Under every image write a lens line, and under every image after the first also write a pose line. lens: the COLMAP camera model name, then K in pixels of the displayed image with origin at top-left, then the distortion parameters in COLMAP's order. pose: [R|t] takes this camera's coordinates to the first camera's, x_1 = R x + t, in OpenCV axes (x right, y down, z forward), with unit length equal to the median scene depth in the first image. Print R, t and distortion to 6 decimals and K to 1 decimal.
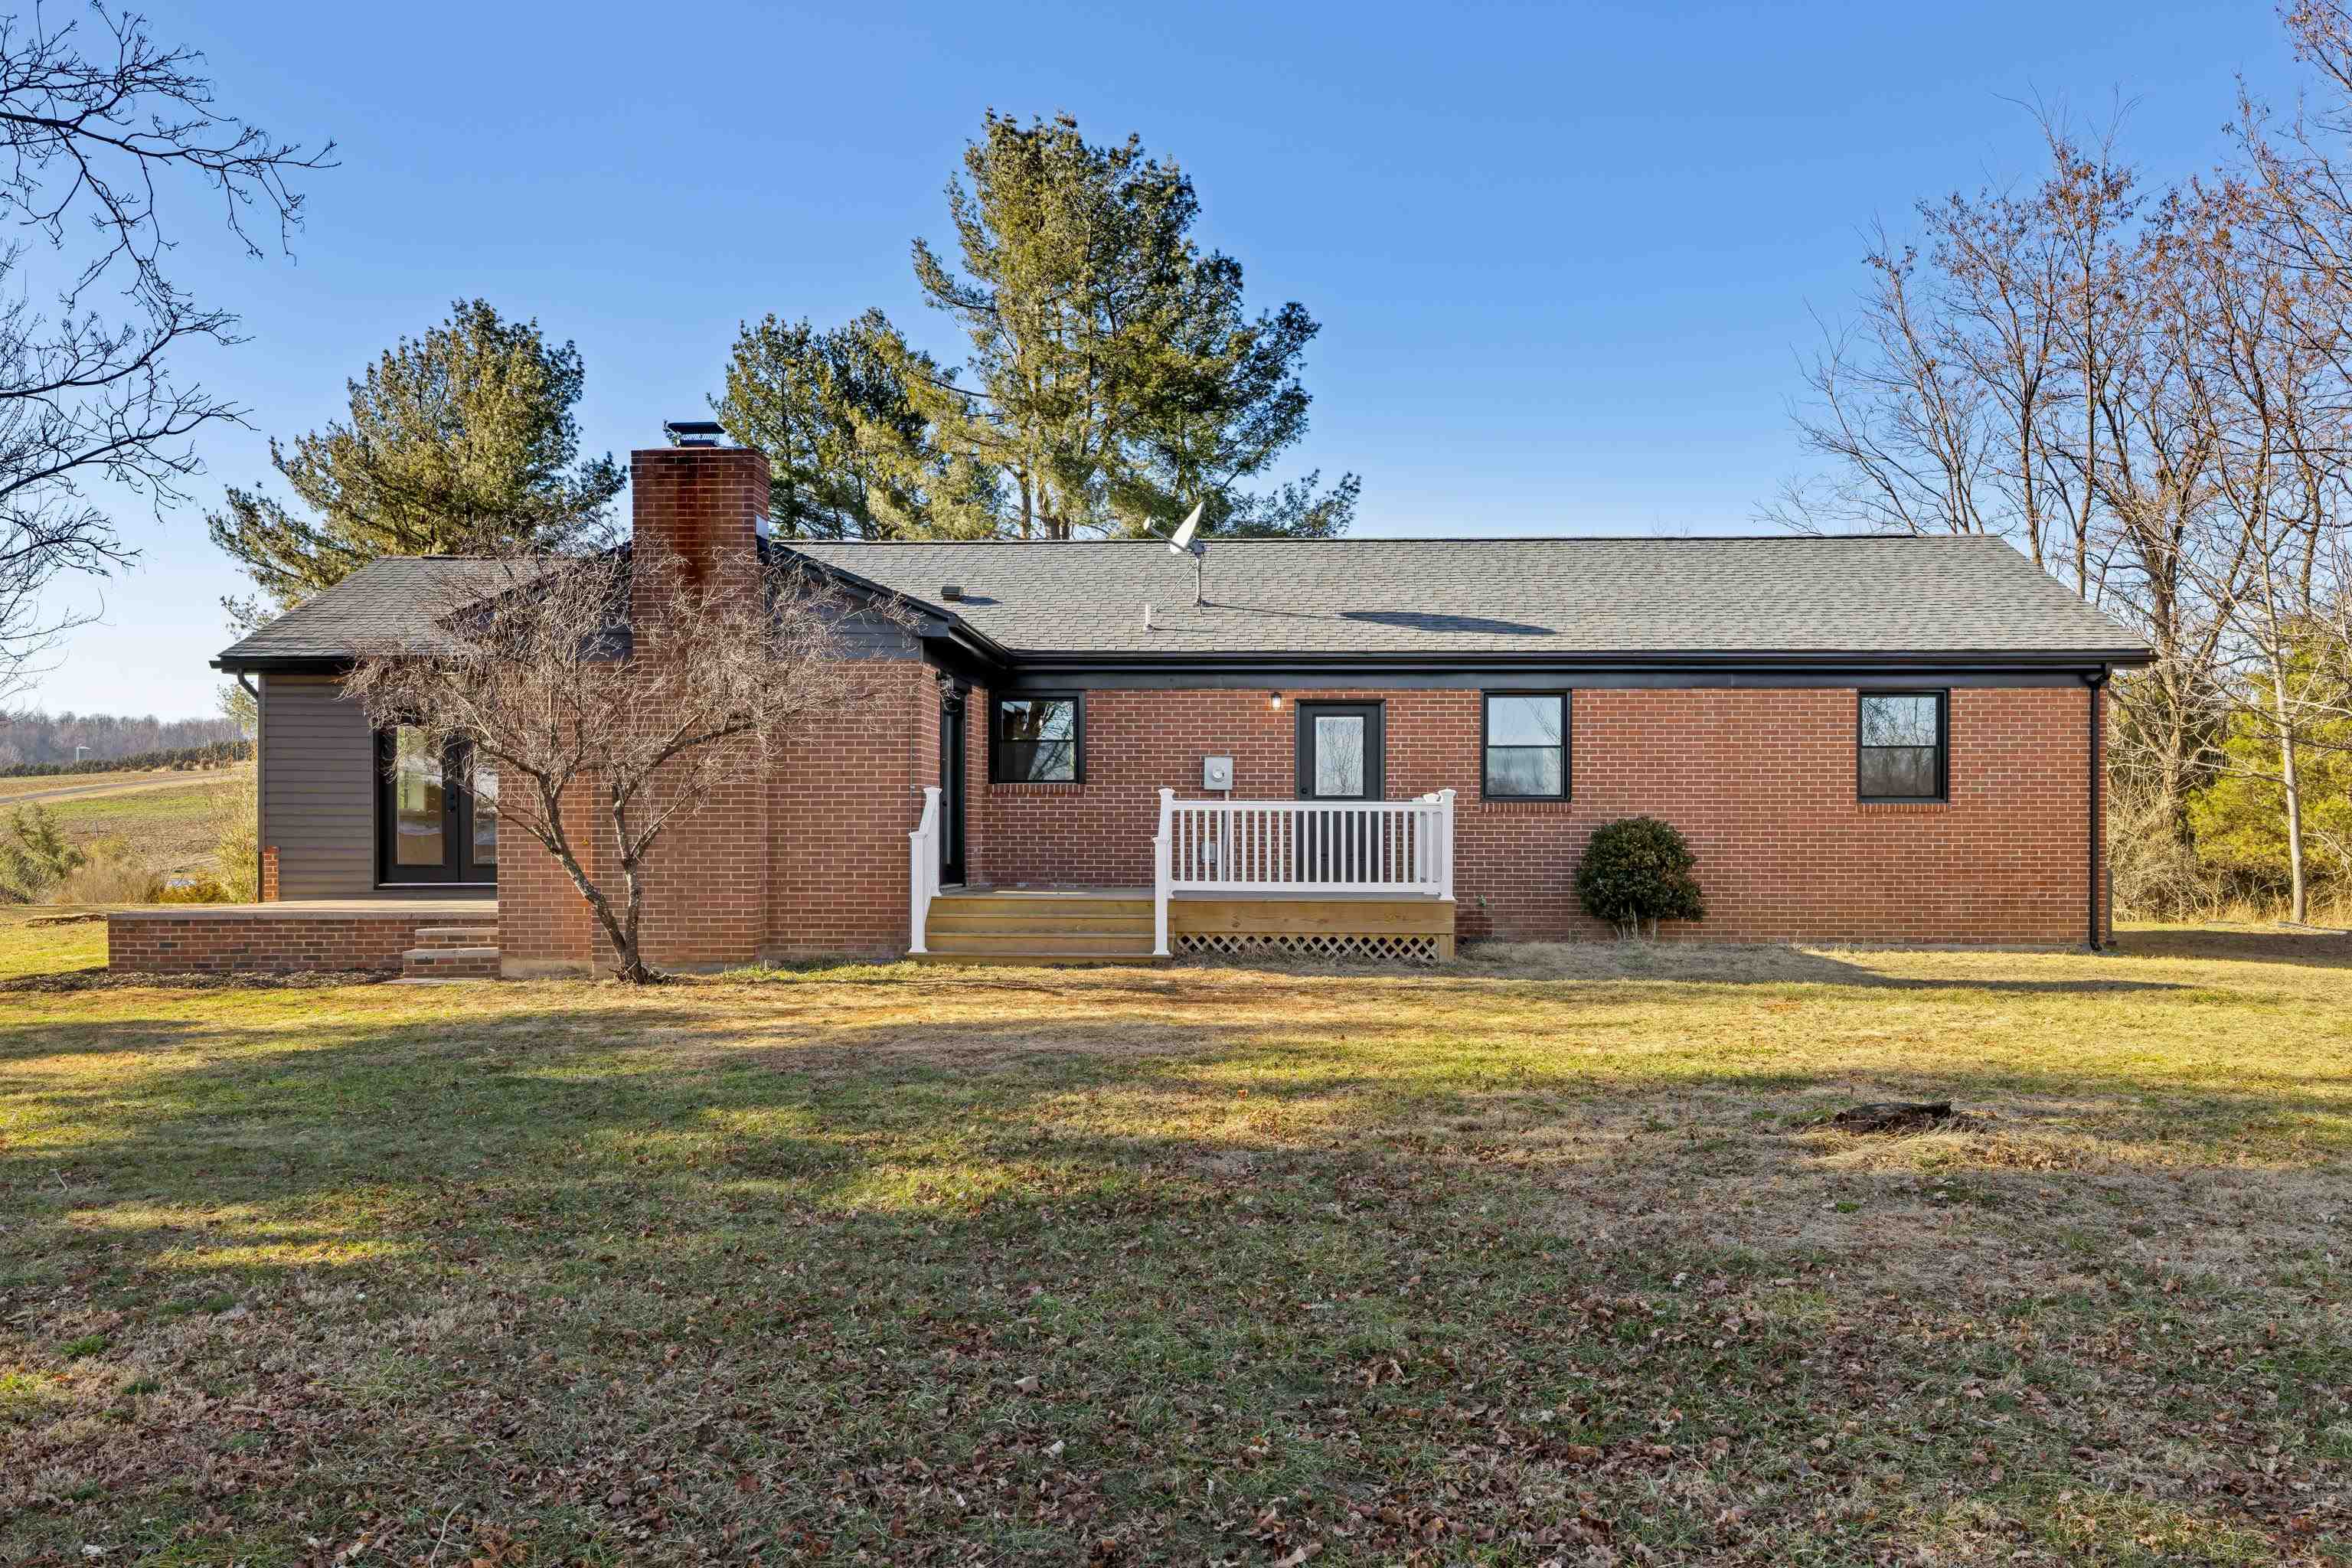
lens RADIAL K [[1978.2, 0, 1173.6], [0, 1978.2, 855.5], [0, 0, 1]] dist [-0.008041, -0.000099]
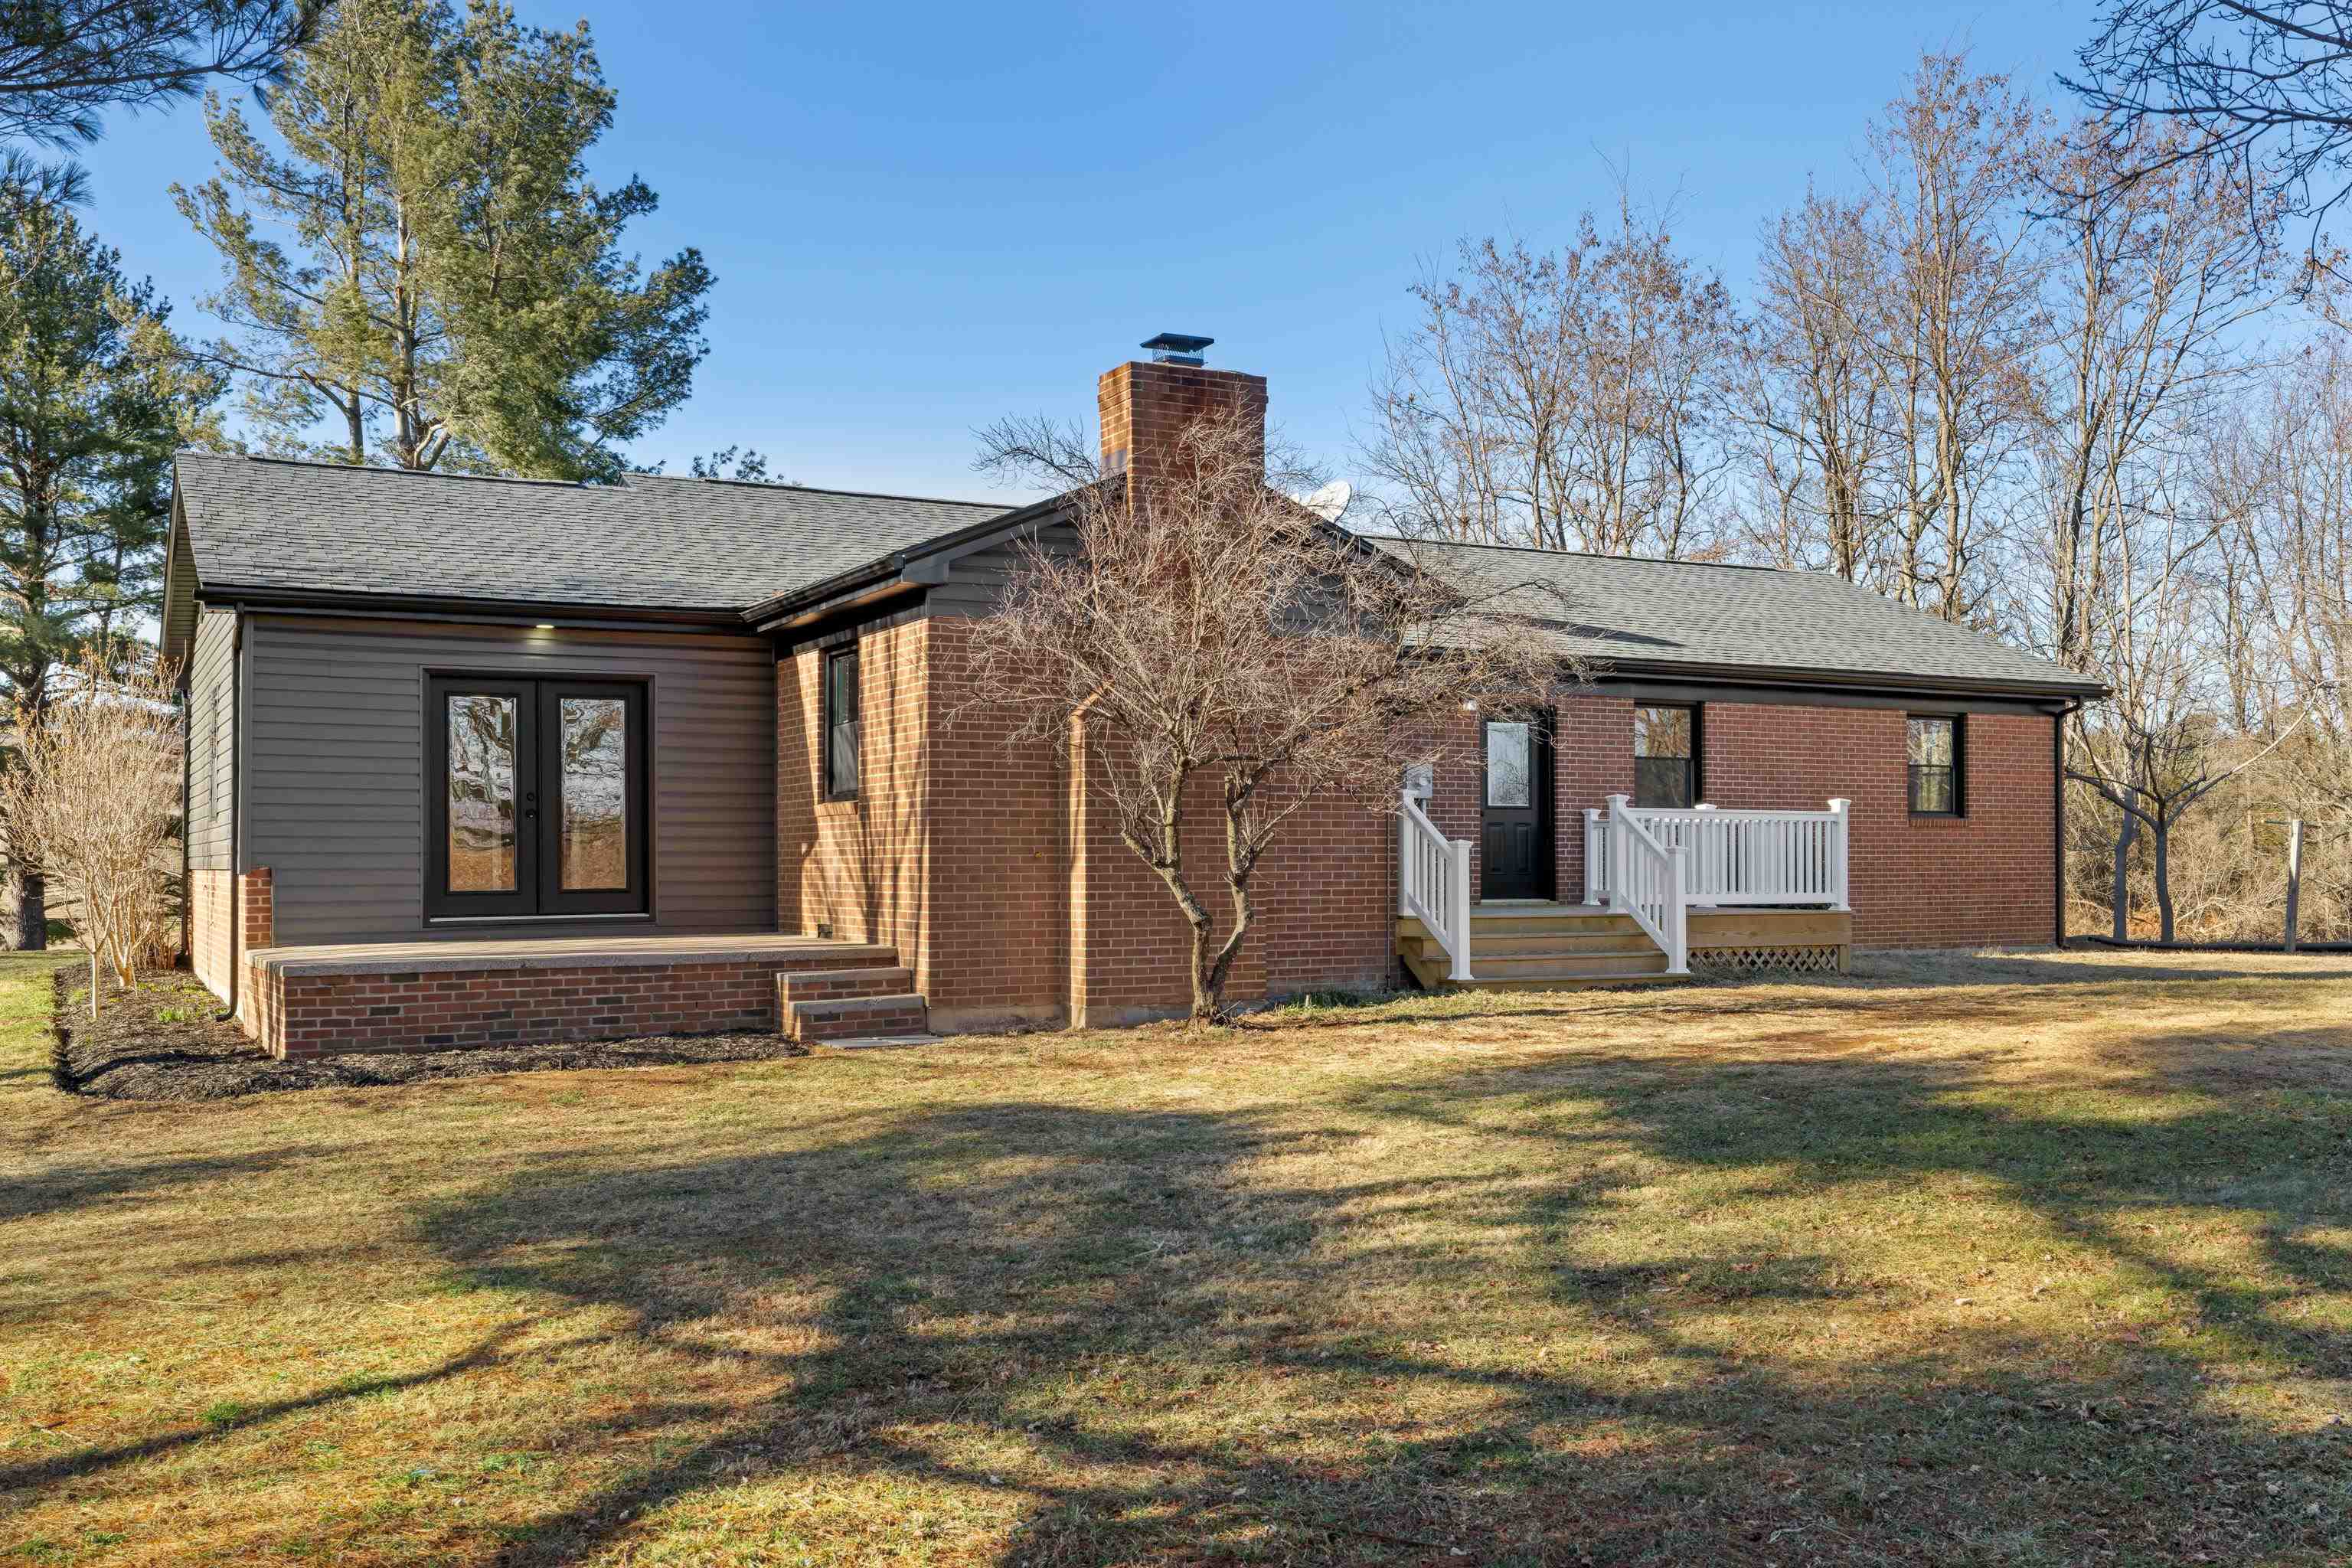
lens RADIAL K [[2158.9, 0, 1176.8], [0, 2158.9, 877.6], [0, 0, 1]] dist [-0.011341, -0.002506]
pose [[0.854513, -0.007934, 0.519370, -0.598340], [0.011411, 0.999929, -0.003499, 0.005053], [-0.519305, 0.008916, 0.854542, 0.210778]]
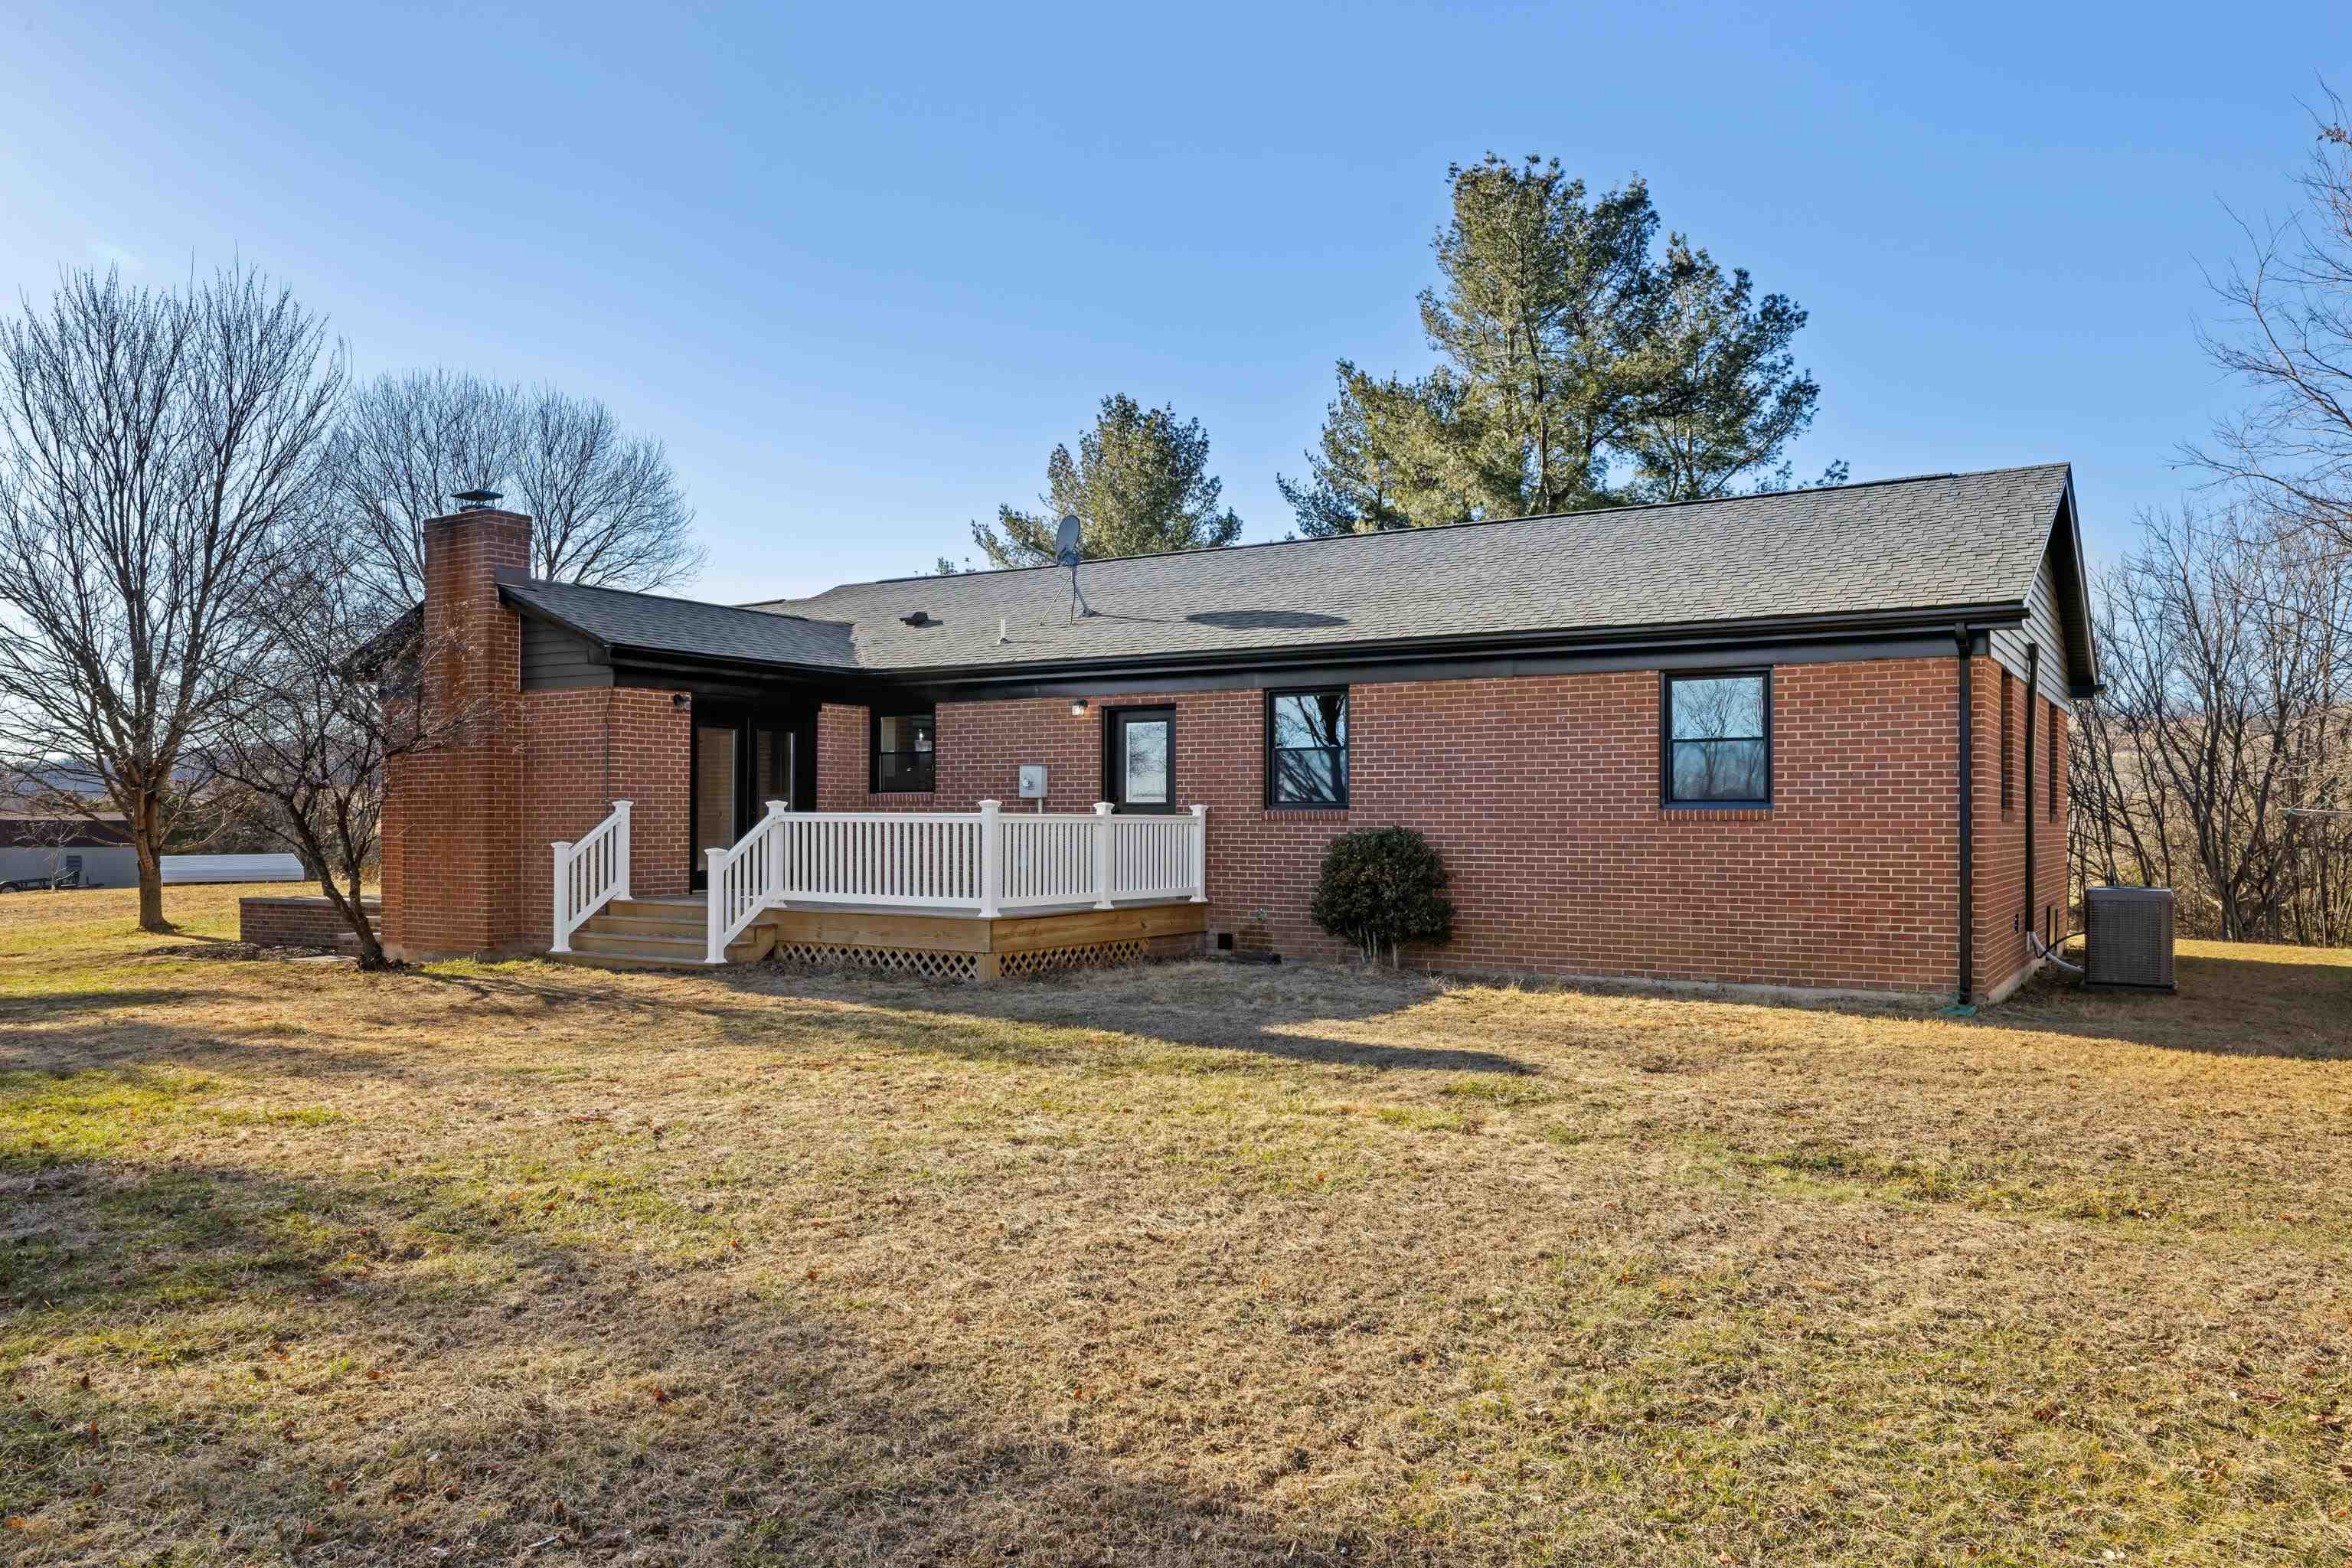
lens RADIAL K [[1682.4, 0, 1176.0], [0, 1682.4, 784.0], [0, 0, 1]] dist [0.024698, 0.002445]
pose [[0.869195, -0.010167, -0.494365, 0.520189], [-0.005746, 0.999513, -0.030658, -0.014328], [0.494436, 0.029488, 0.868714, 0.290000]]
